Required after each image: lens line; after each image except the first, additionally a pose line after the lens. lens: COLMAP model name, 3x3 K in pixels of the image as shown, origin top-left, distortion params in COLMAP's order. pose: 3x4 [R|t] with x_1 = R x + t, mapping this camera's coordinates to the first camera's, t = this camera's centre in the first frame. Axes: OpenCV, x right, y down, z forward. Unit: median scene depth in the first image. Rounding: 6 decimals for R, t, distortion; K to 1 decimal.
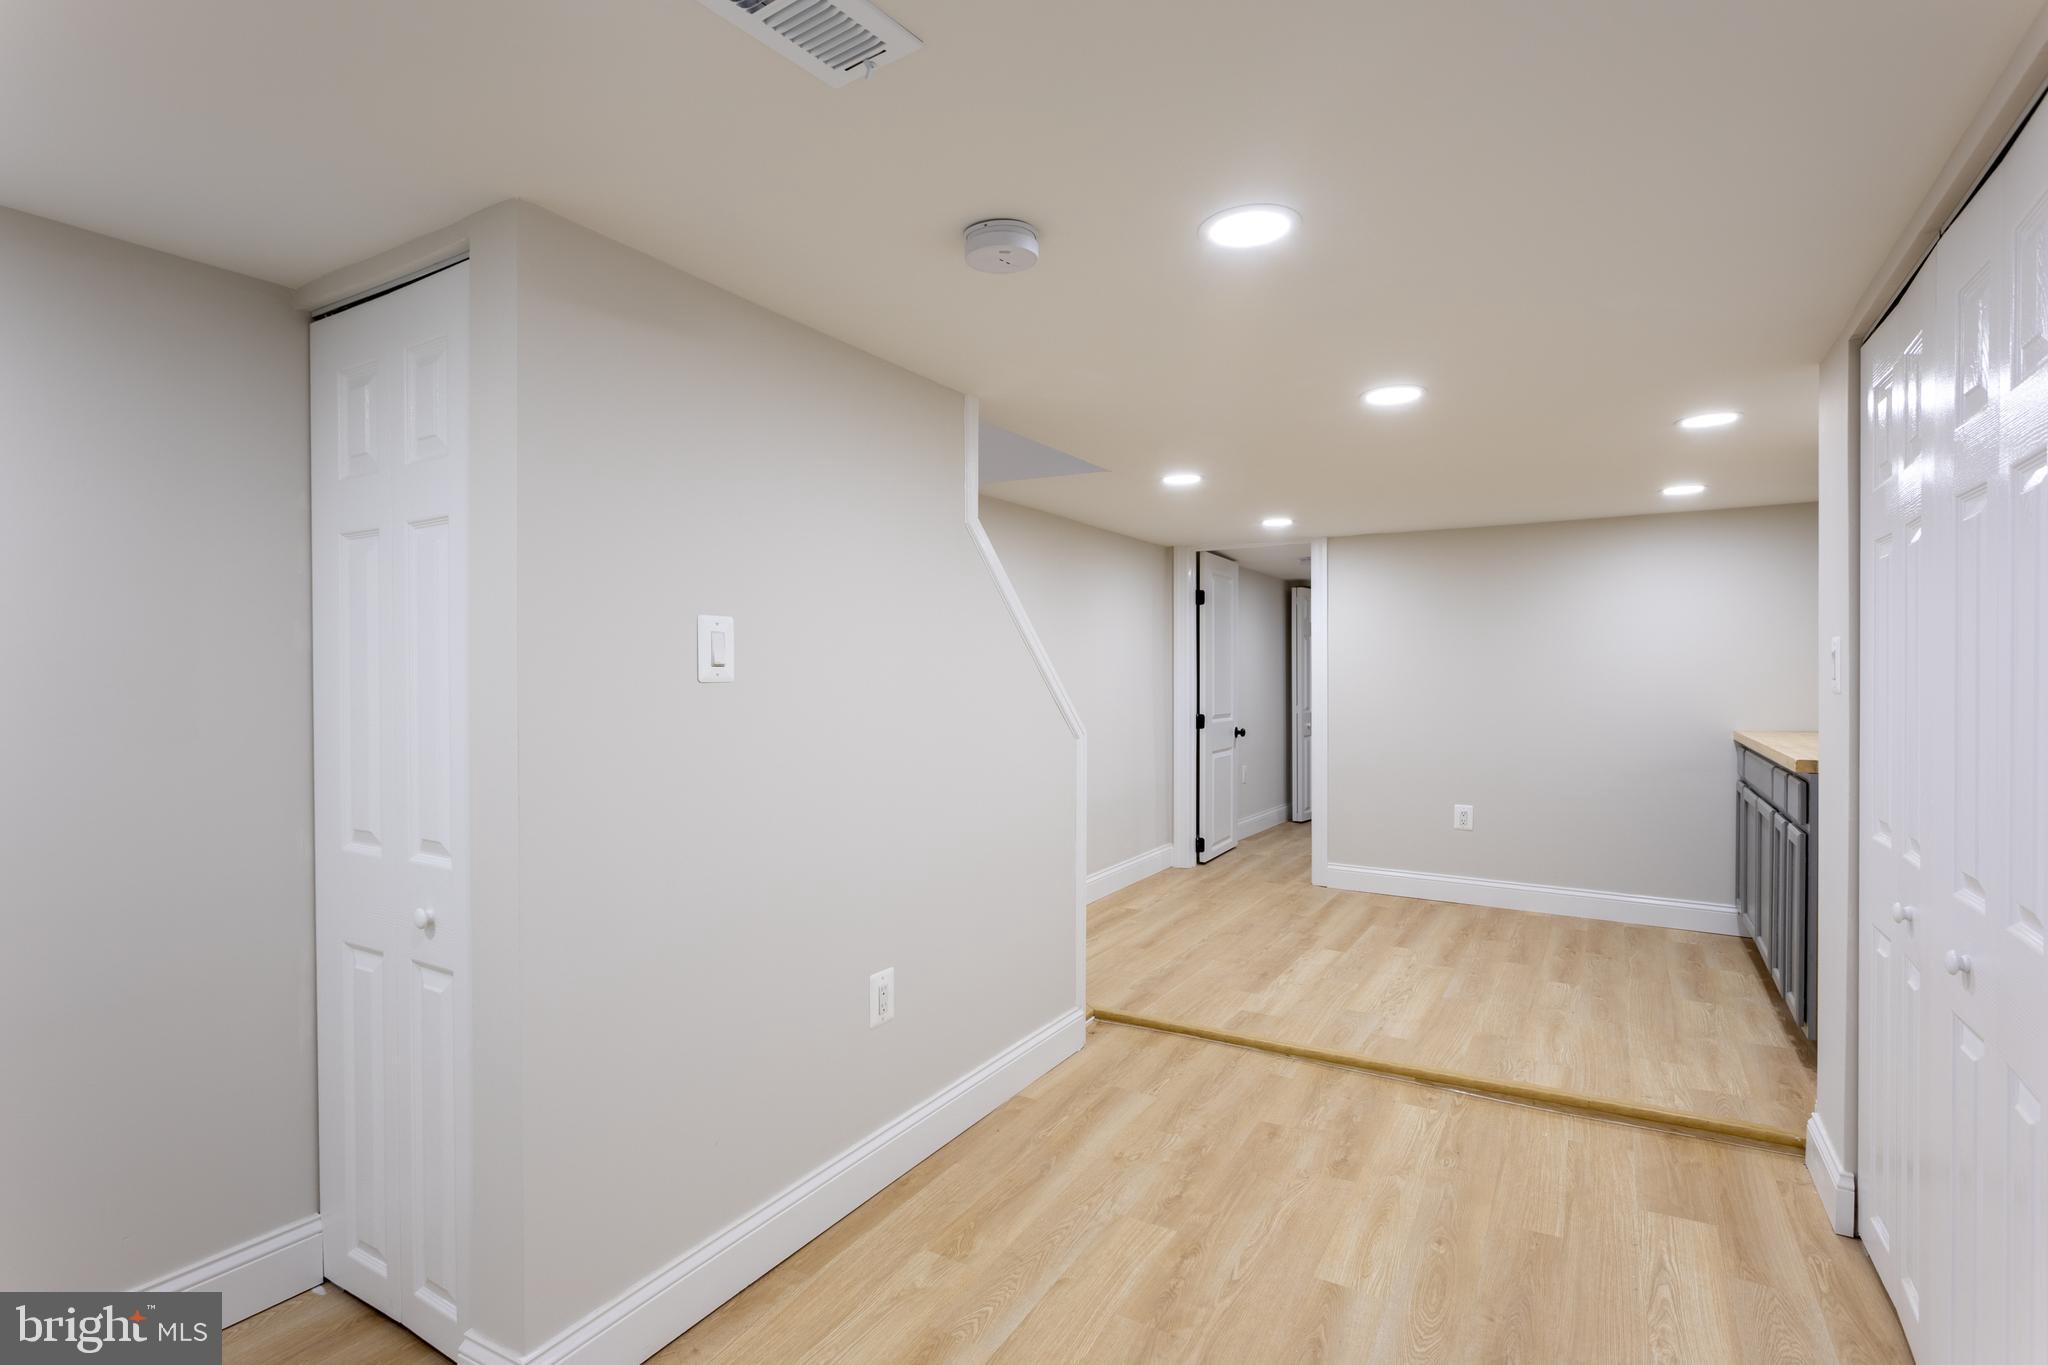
lens RADIAL K [[998.4, 0, 1024.5], [0, 998.4, 691.8], [0, 0, 1]] dist [-0.014909, 0.007501]
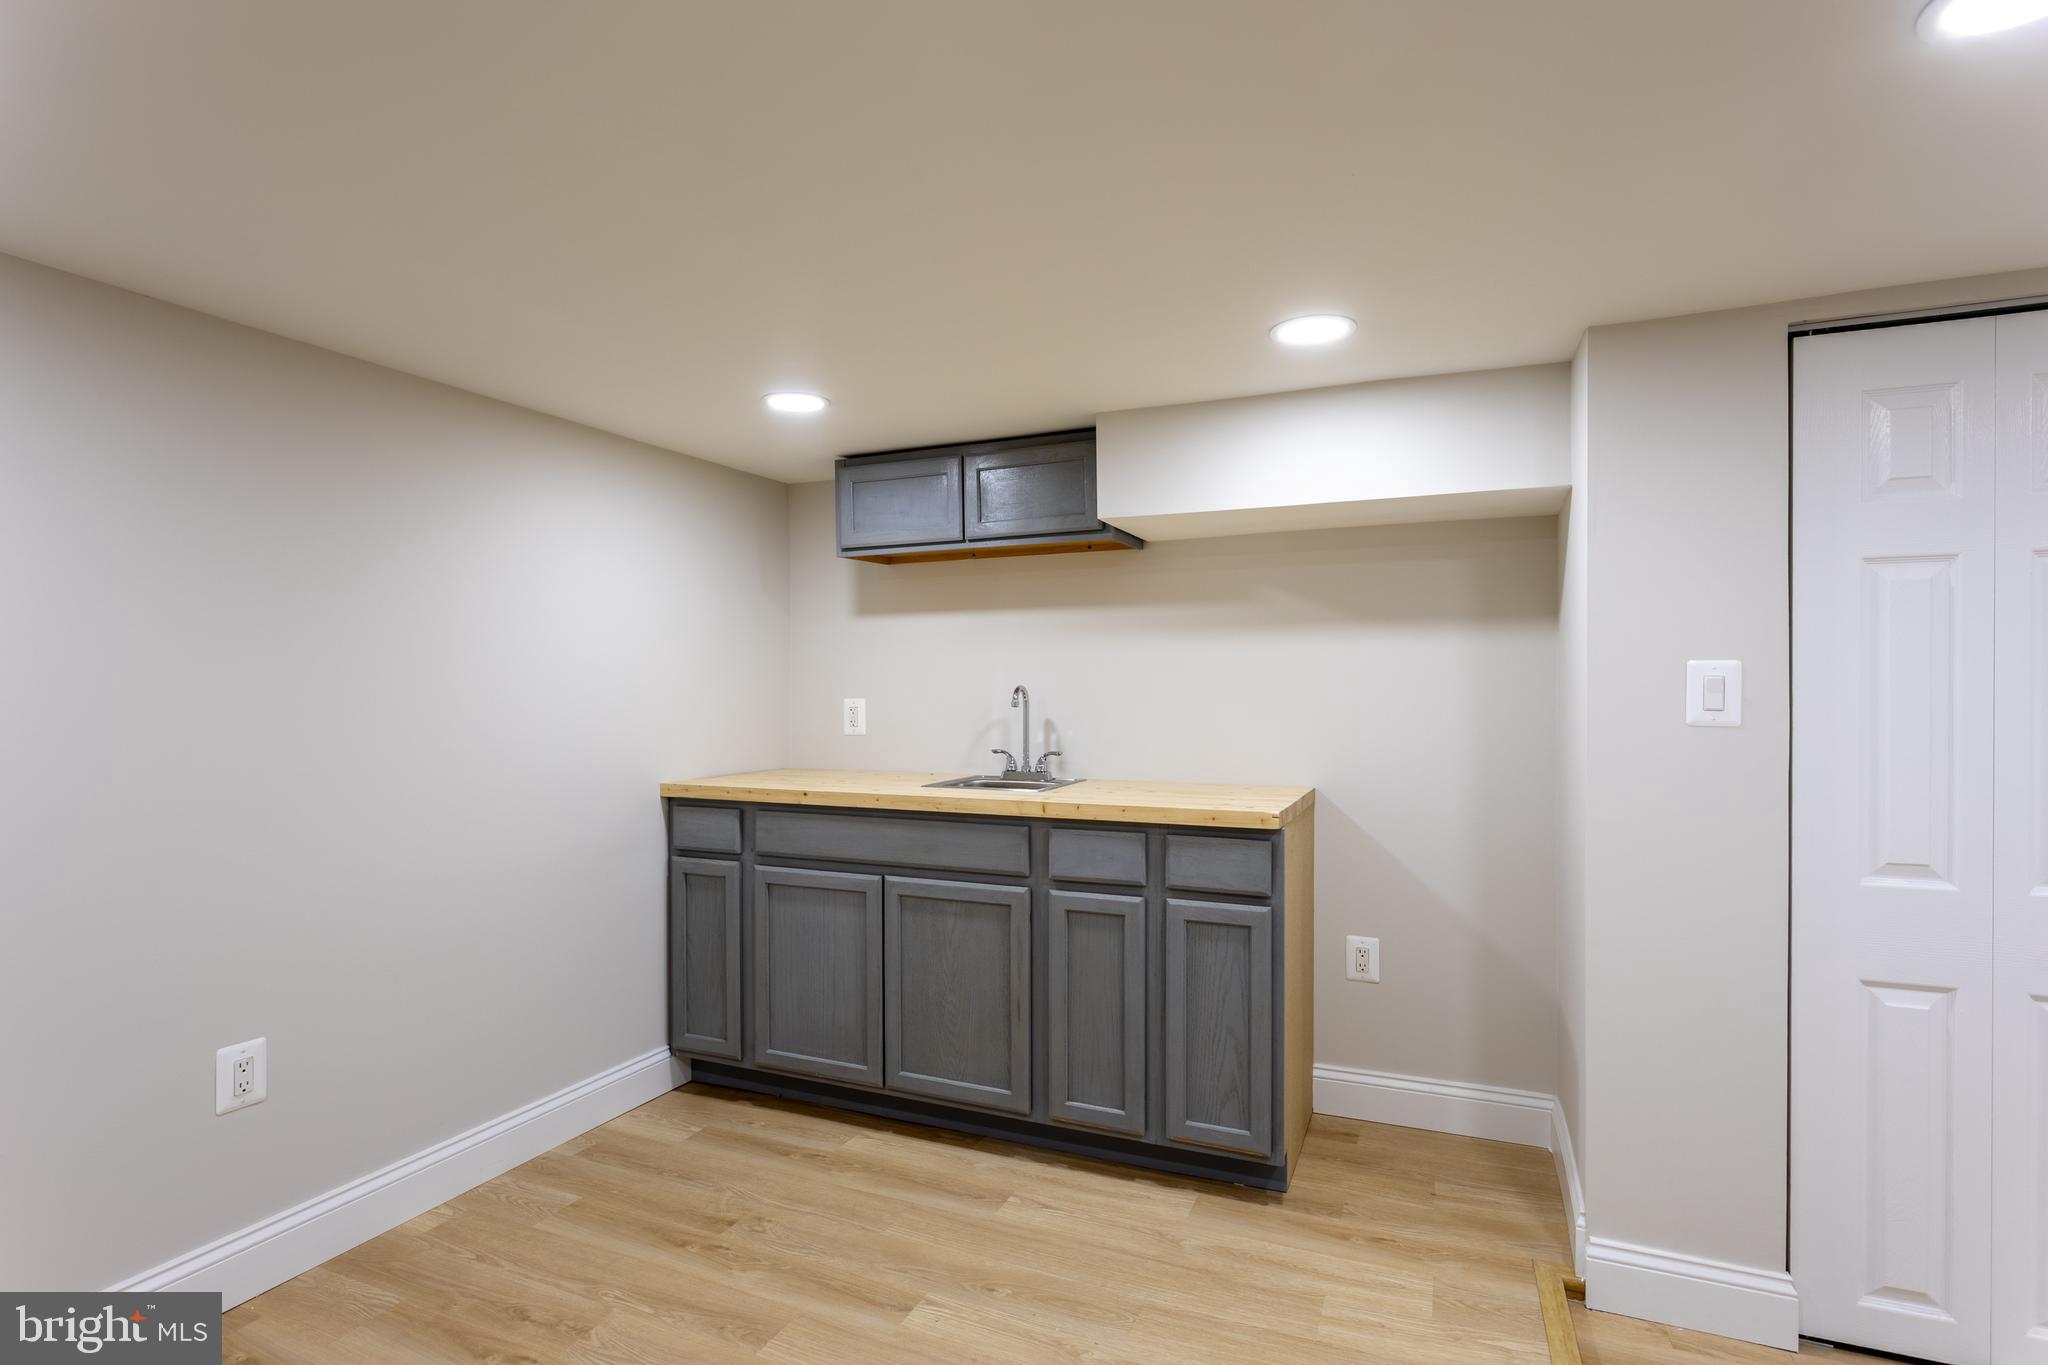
lens RADIAL K [[998.4, 0, 1024.8], [0, 998.4, 690.2], [0, 0, 1]] dist [-0.014909, 0.007501]
pose [[-0.128808, -0.001241, 0.991669, 0.037543], [0.017649, 0.999838, 0.003544, -0.034090], [-0.991513, 0.017958, -0.128765, 1.328559]]
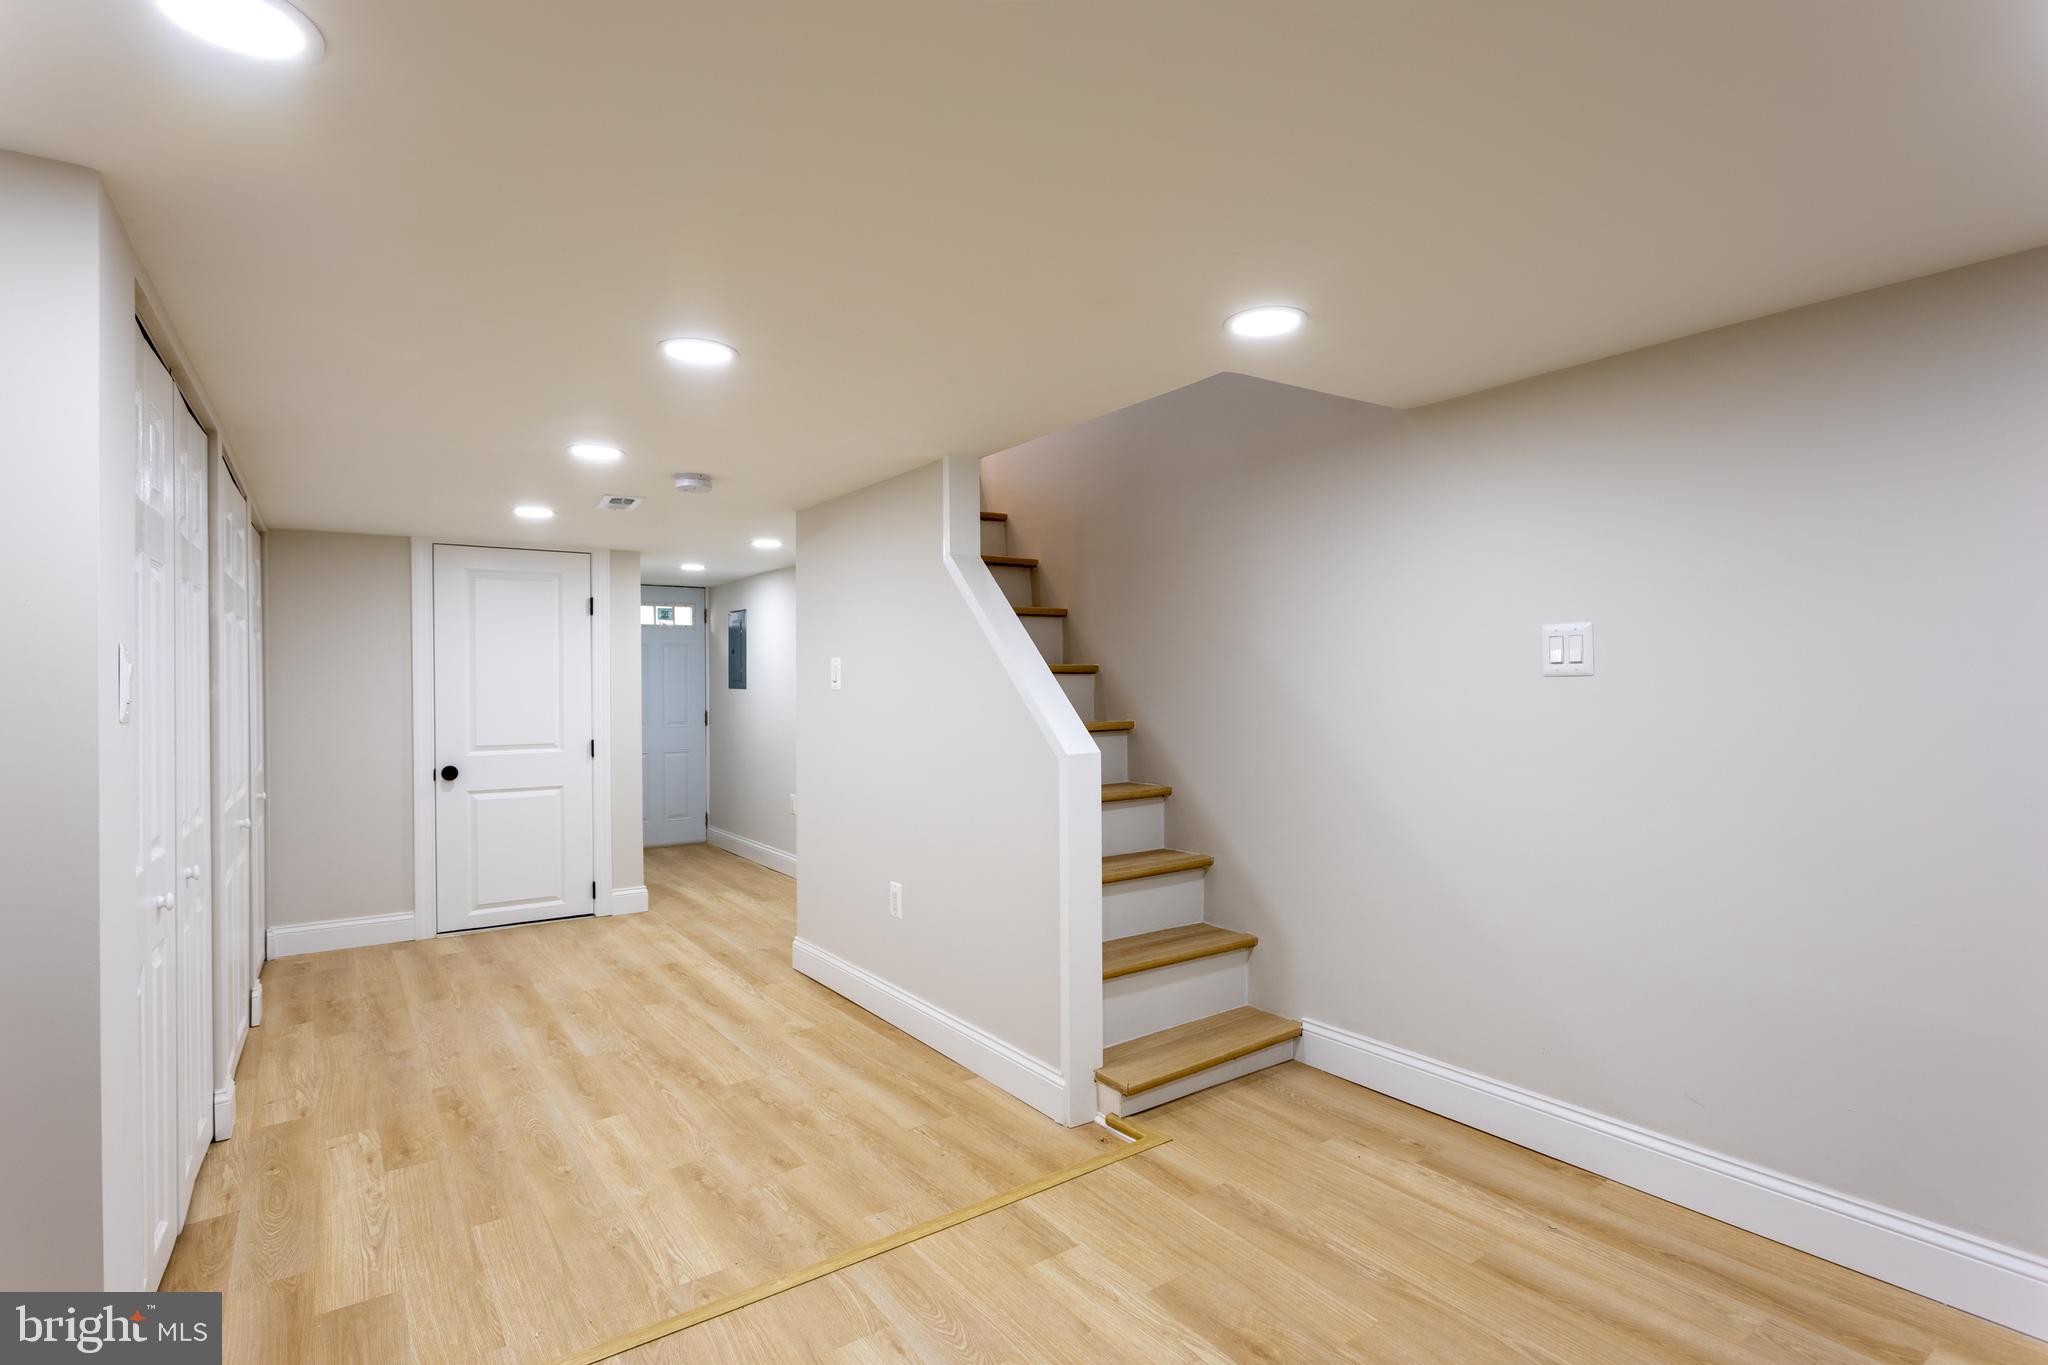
lens RADIAL K [[998.4, 0, 1026.2], [0, 998.4, 687.7], [0, 0, 1]] dist [-0.014909, 0.007501]
pose [[-0.416281, 0.010438, -0.909176, 0.937754], [-0.006345, 0.999876, 0.014385, -0.030762], [0.909214, 0.011757, -0.416163, 1.477137]]
